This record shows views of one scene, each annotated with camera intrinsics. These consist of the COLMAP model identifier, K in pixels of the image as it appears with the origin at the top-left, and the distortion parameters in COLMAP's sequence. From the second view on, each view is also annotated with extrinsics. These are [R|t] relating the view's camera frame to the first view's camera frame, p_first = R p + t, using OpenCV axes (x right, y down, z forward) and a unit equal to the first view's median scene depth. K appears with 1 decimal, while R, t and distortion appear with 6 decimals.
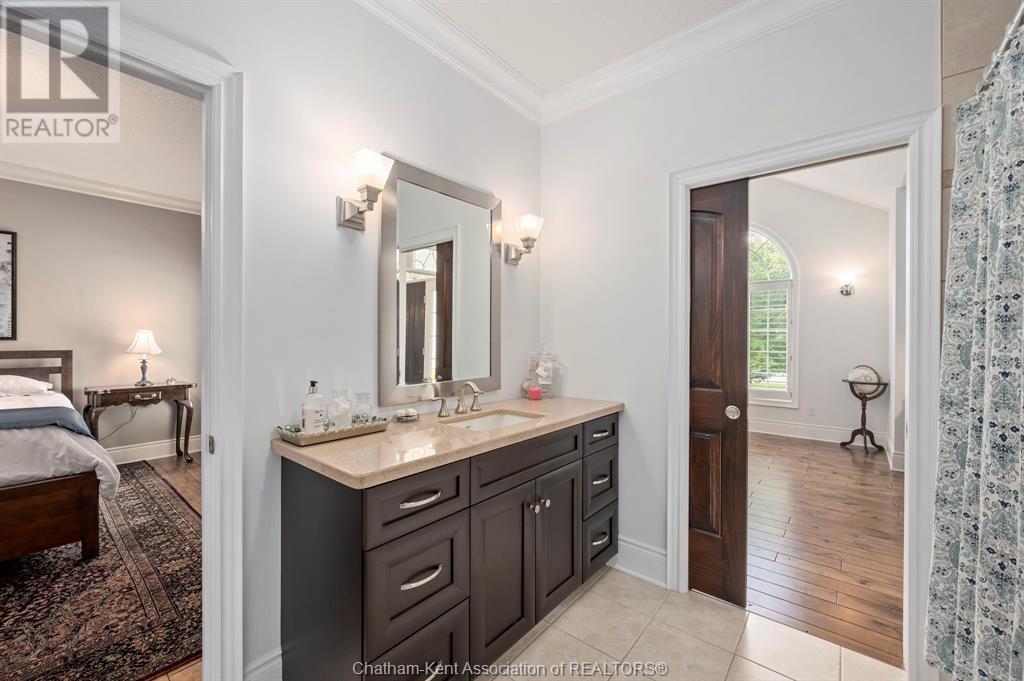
lens RADIAL K [[408.0, 0, 514.5], [0, 408.0, 340.3], [0, 0, 1]] dist [-0.001742, 0.000088]
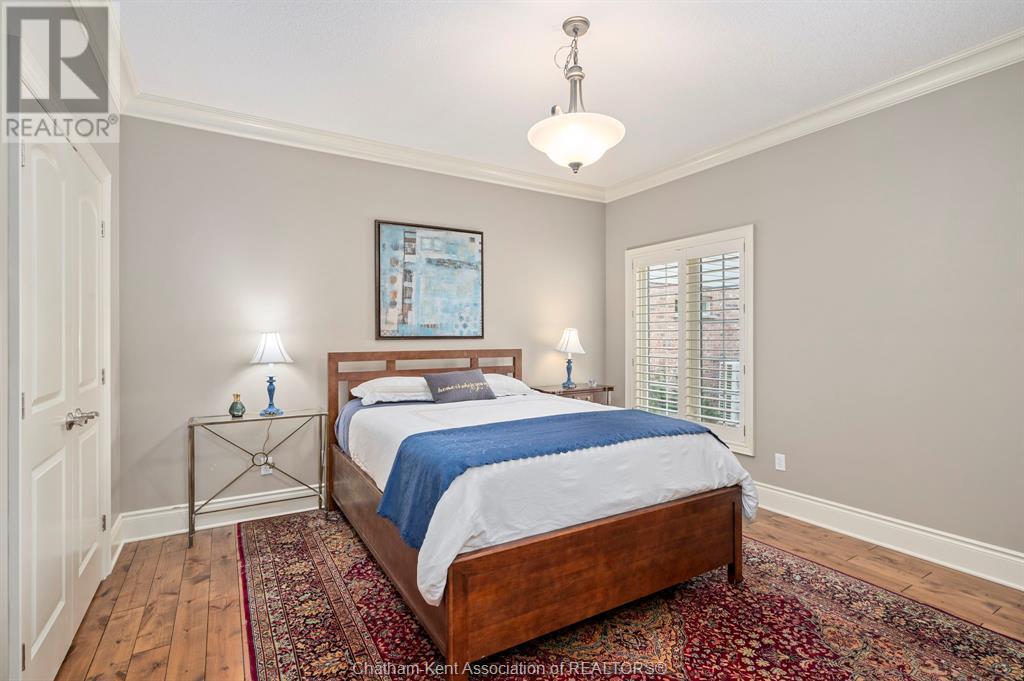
lens RADIAL K [[489.6, 0, 511.4], [0, 489.6, 339.1], [0, 0, 1]] dist [0.000338, 0.000990]
pose [[0.941430, -0.005257, -0.337167, -1.054068], [0.006346, 0.999978, 0.002127, -0.003738], [0.337148, -0.004142, 0.941442, -0.161999]]
